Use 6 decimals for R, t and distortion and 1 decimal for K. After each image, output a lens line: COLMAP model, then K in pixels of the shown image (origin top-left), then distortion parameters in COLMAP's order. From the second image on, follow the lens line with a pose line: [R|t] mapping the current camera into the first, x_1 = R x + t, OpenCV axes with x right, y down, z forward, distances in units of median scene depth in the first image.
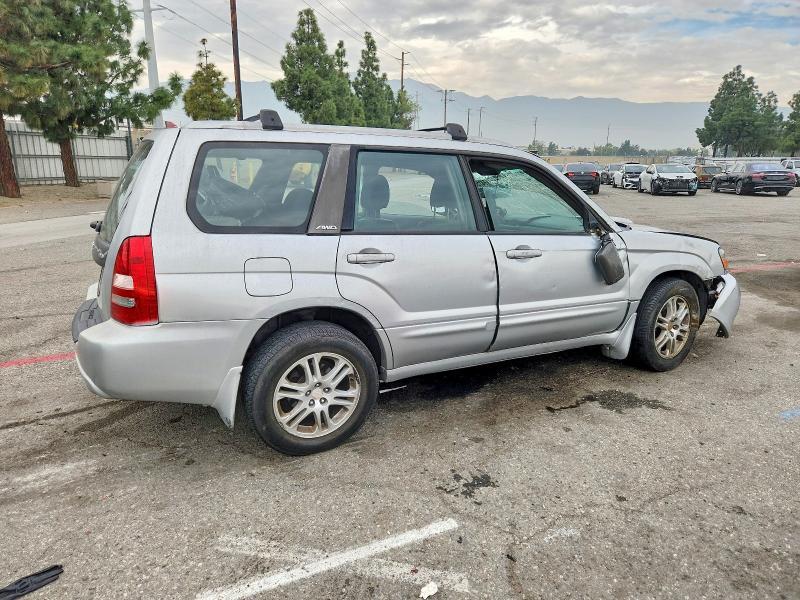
lens RADIAL K [[487.9, 0, 402.4], [0, 487.9, 296.7], [0, 0, 1]] dist [0.037891, -0.007409]
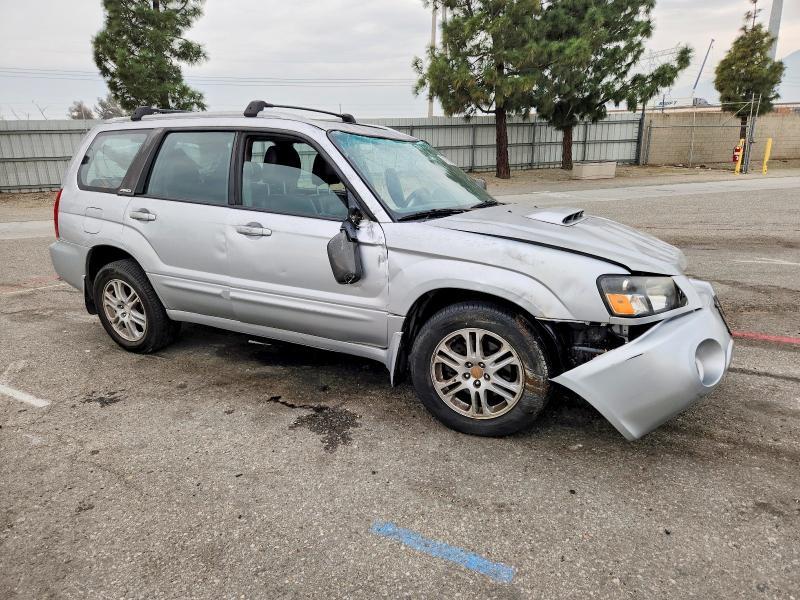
lens RADIAL K [[487.9, 0, 402.2], [0, 487.9, 305.5], [0, 0, 1]] dist [0.037891, -0.007409]
pose [[0.613570, 0.216875, -0.759274, 0.475471], [-0.178487, 0.974749, 0.134186, -0.049892], [0.769203, 0.053187, 0.636787, 0.240058]]
